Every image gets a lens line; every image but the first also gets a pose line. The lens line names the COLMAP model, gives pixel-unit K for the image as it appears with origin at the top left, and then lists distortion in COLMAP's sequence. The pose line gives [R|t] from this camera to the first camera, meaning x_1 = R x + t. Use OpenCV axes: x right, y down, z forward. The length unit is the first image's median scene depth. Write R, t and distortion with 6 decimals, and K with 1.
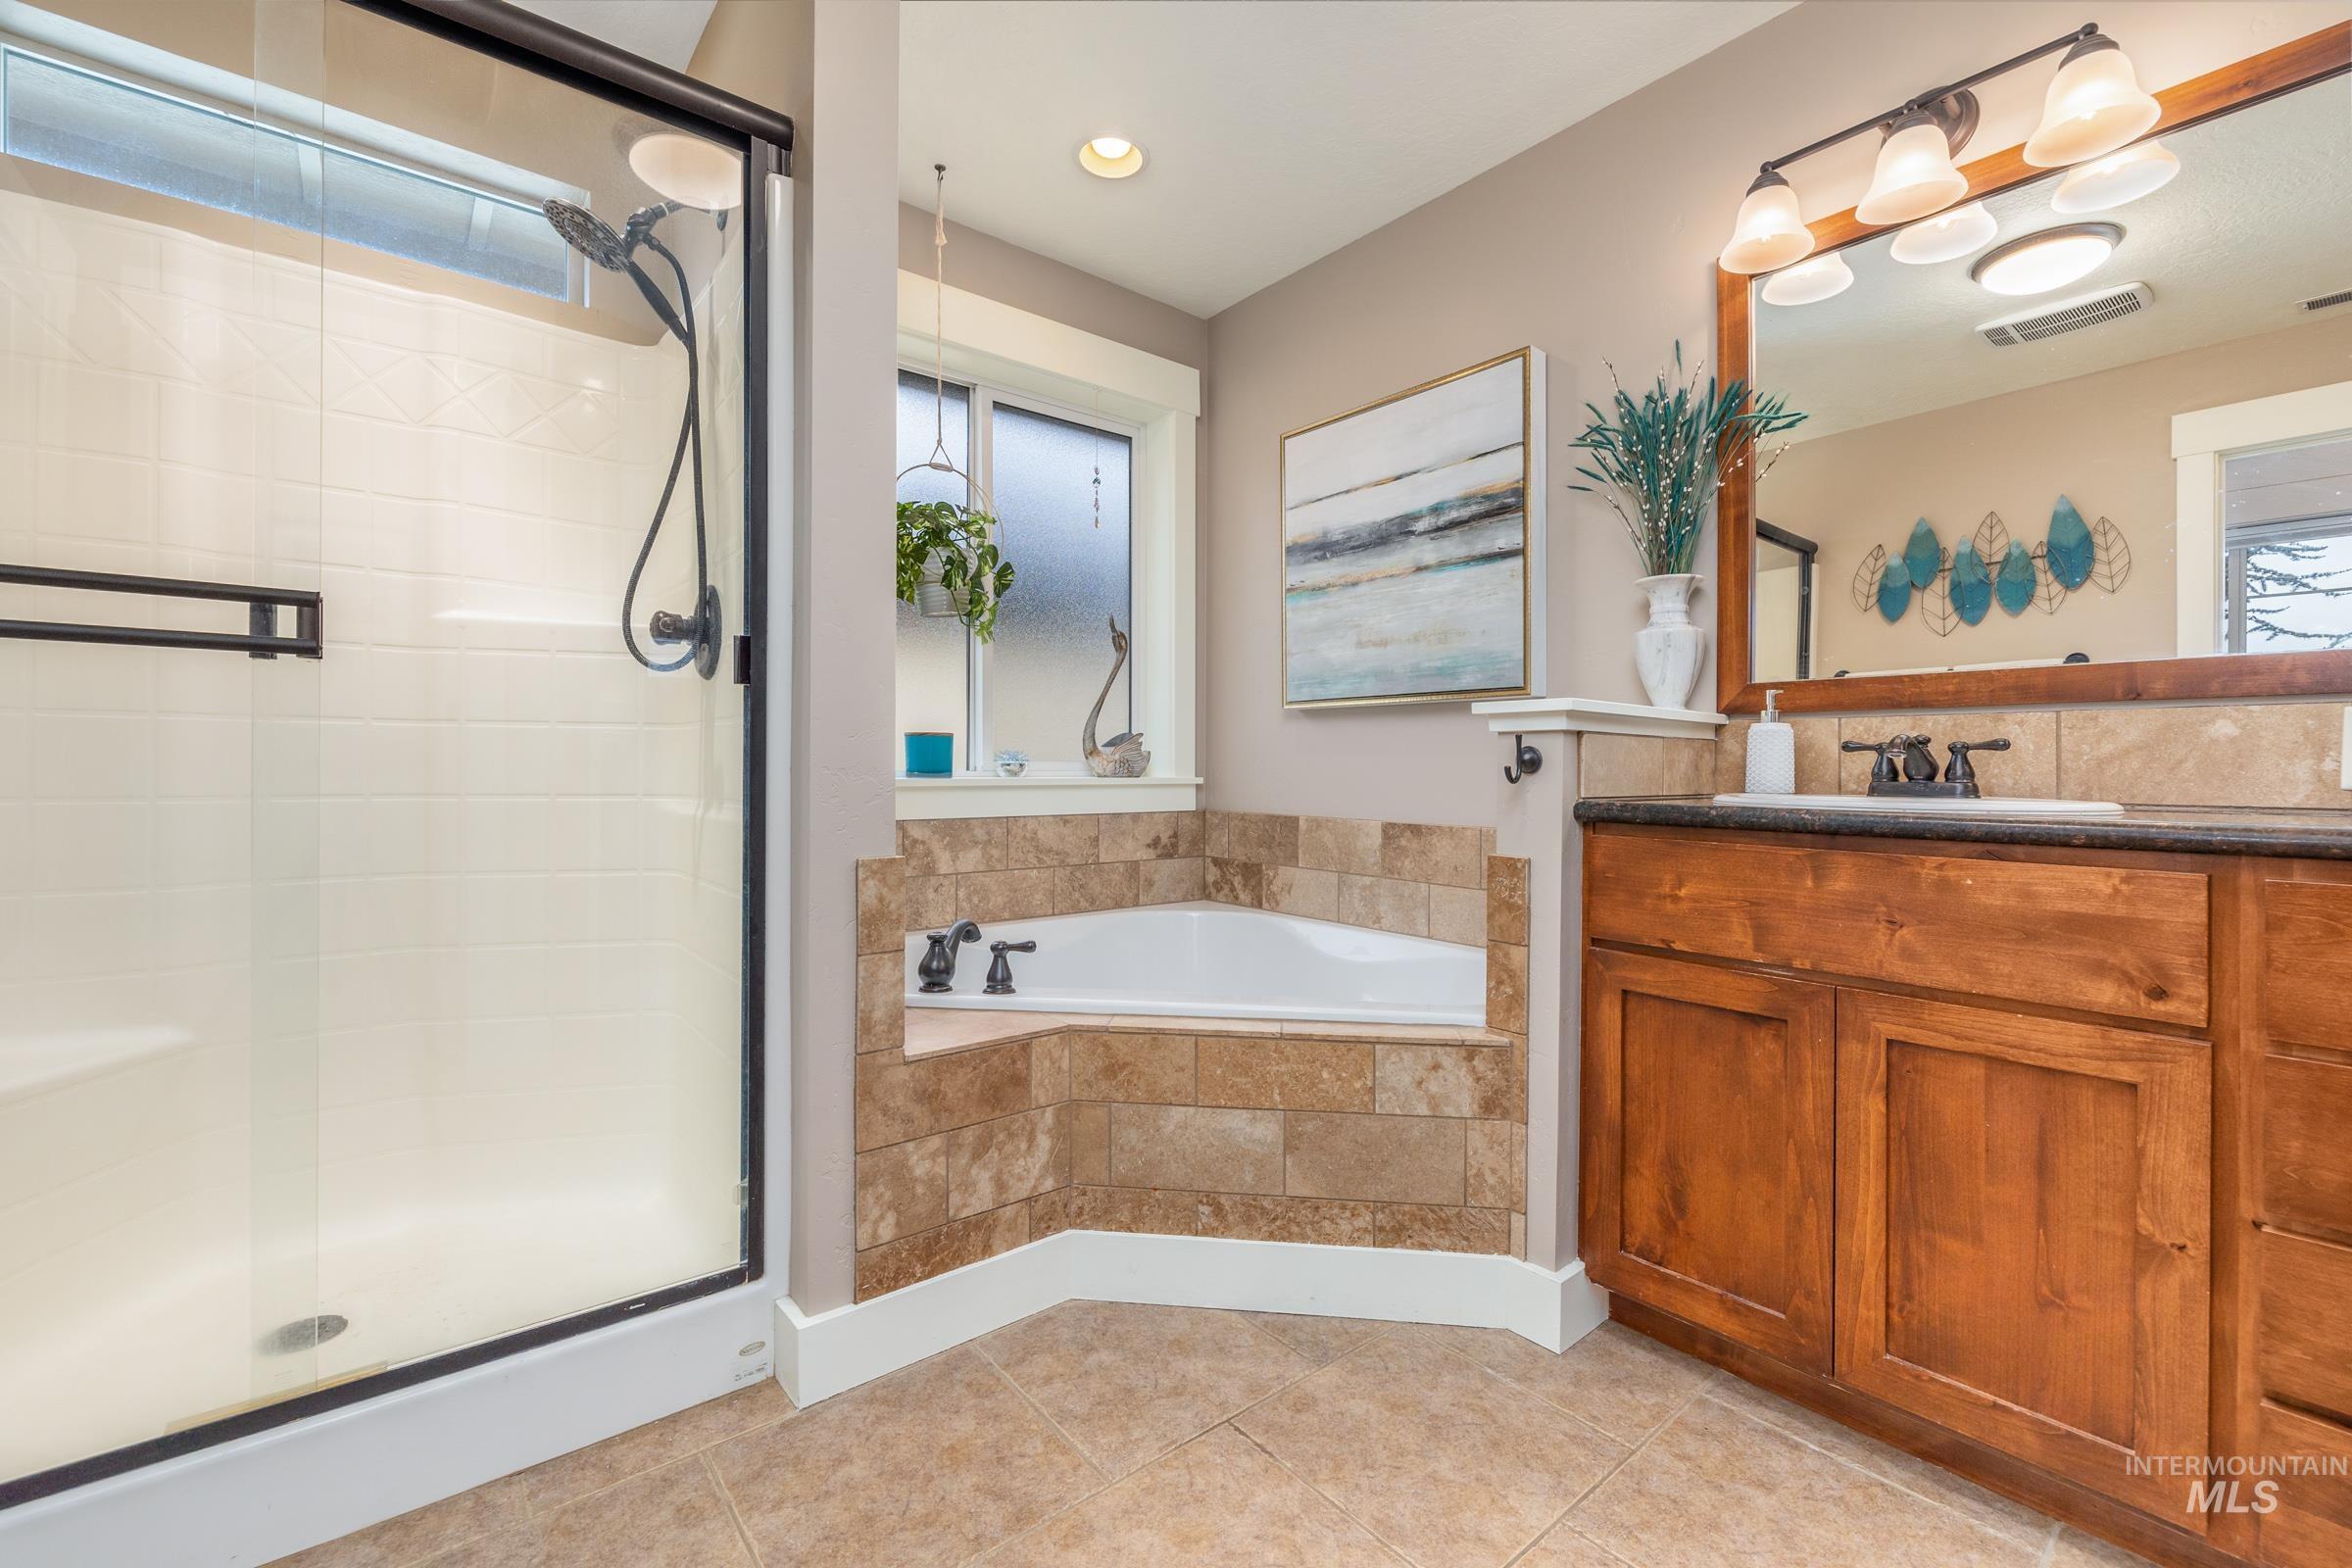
lens RADIAL K [[984.2, 0, 1174.7], [0, 984.2, 773.1], [0, 0, 1]] dist [-0.002871, 0.000557]
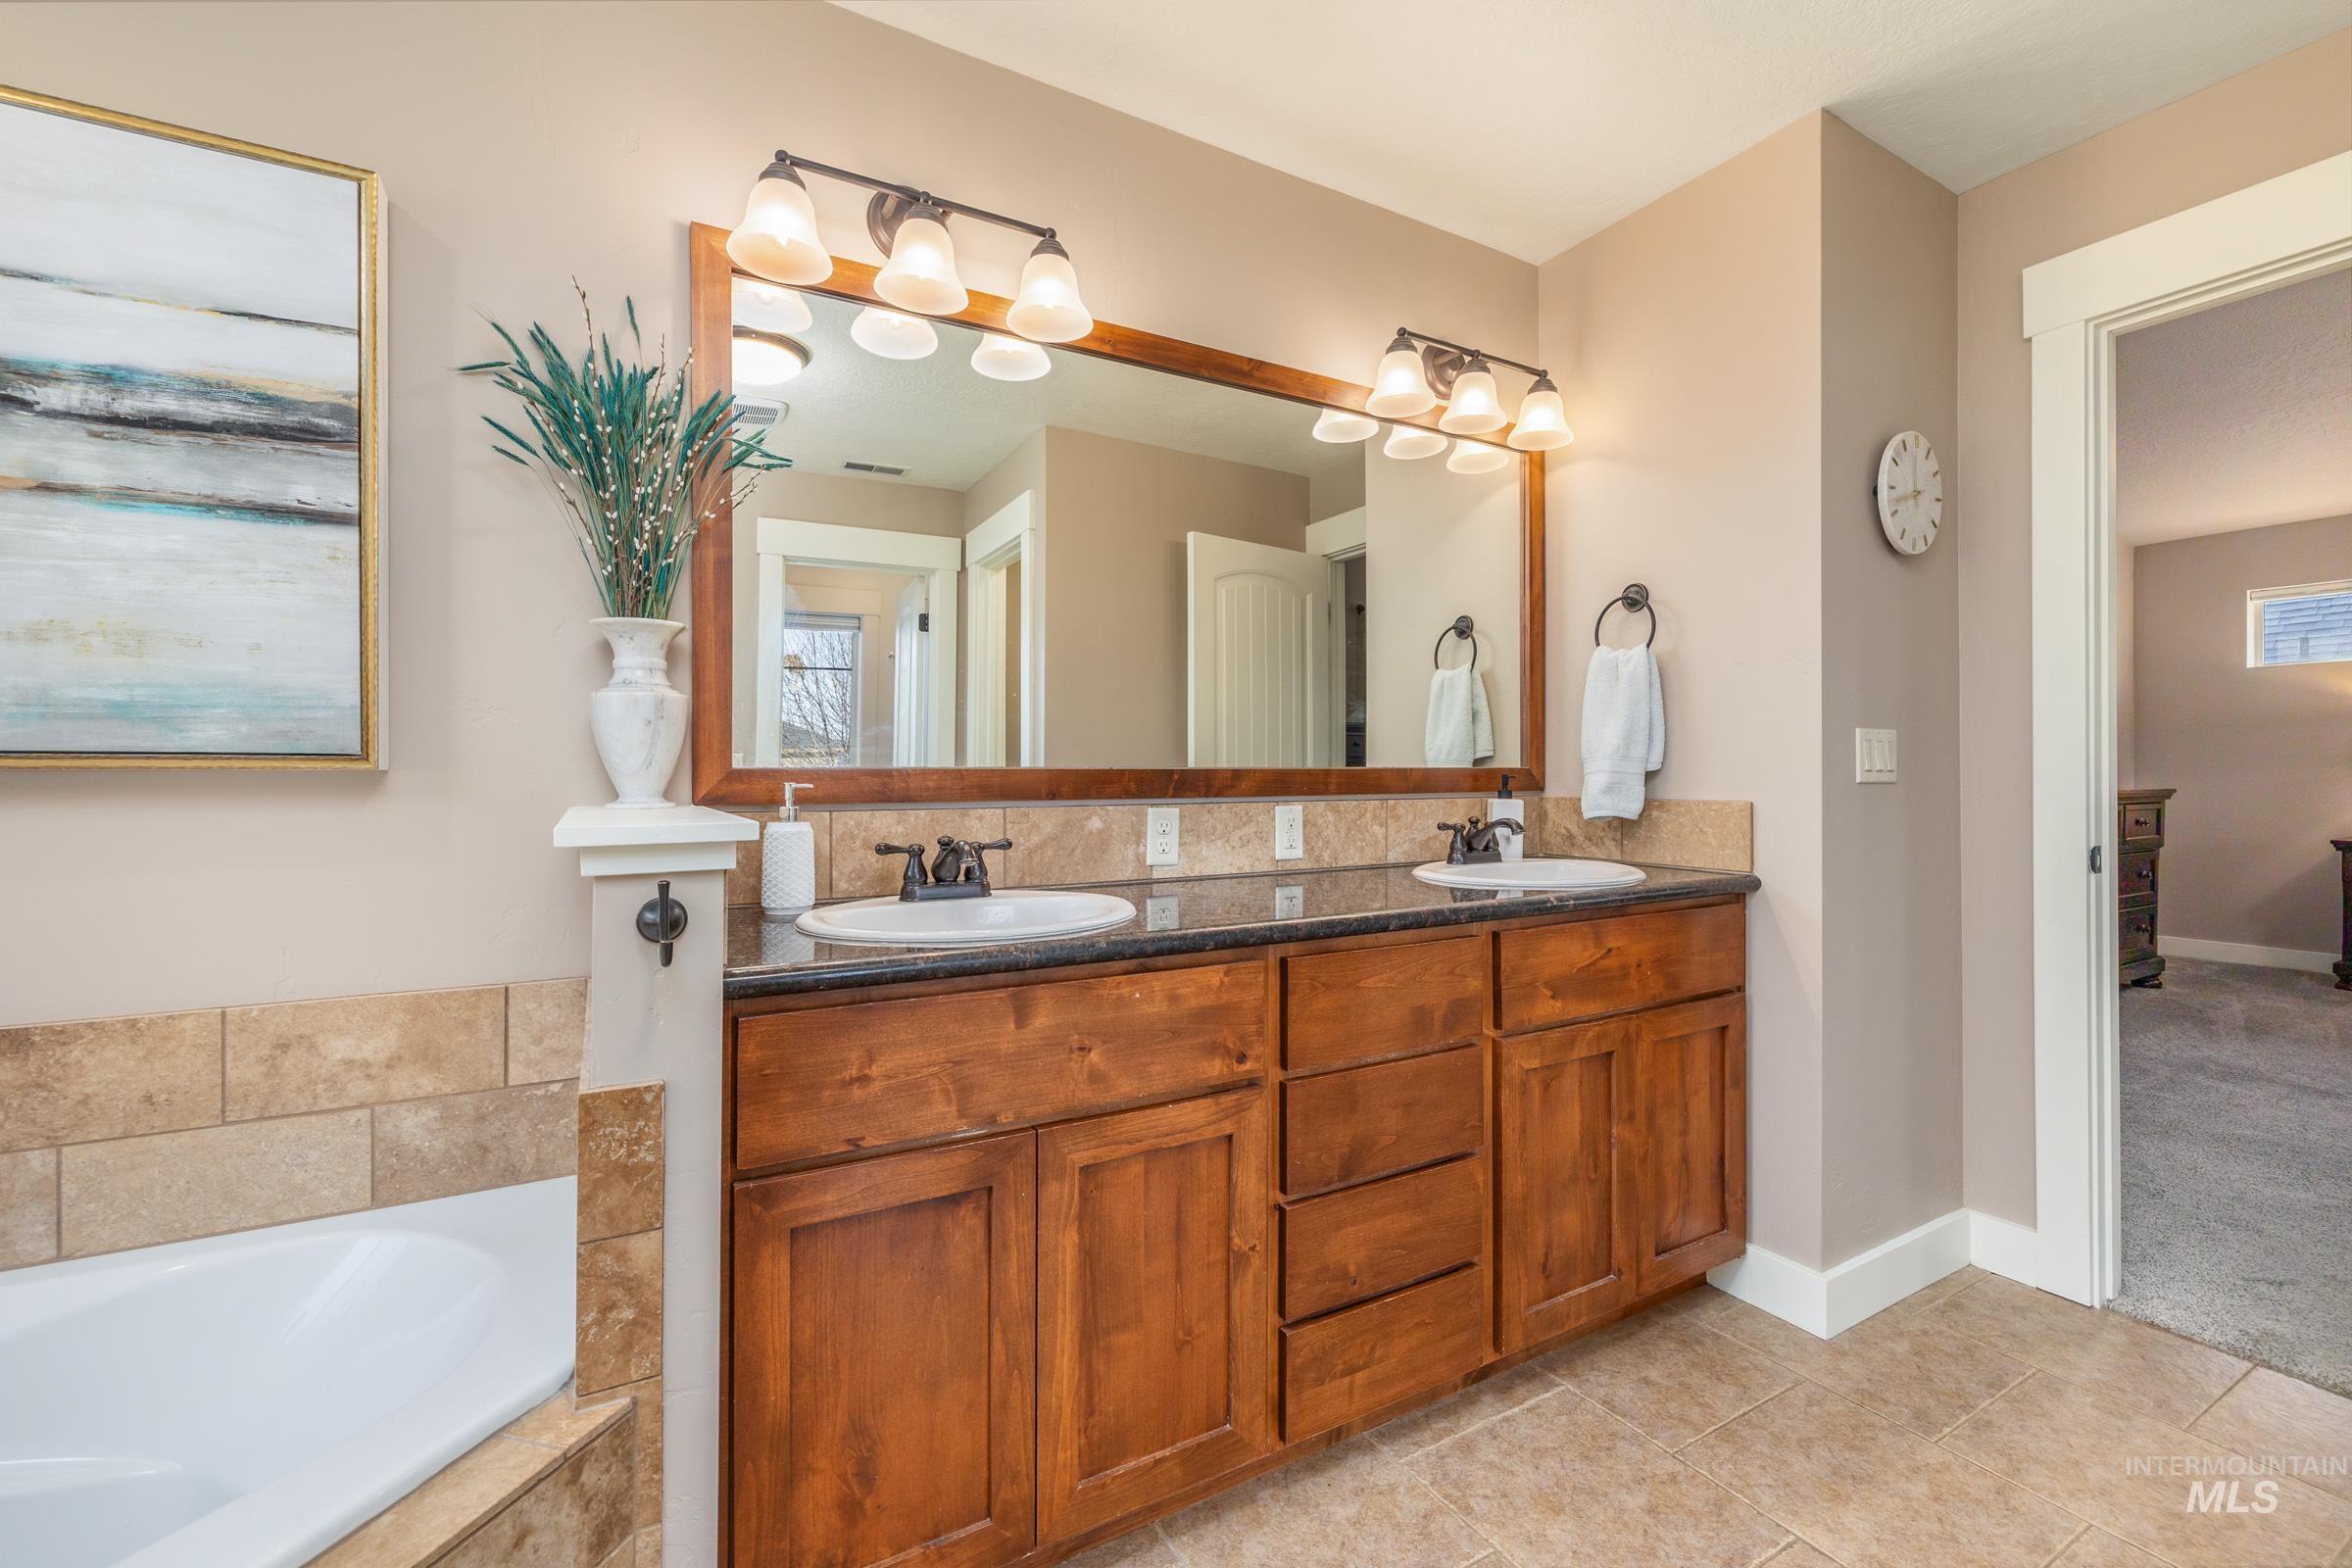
lens RADIAL K [[984.2, 0, 1170.1], [0, 984.2, 770.7], [0, 0, 1]] dist [-0.002871, 0.000557]
pose [[0.165840, -0.007461, 0.986124, -0.198149], [0.006934, 0.999955, 0.006399, -0.114218], [-0.986128, 0.005776, 0.165884, 0.630322]]
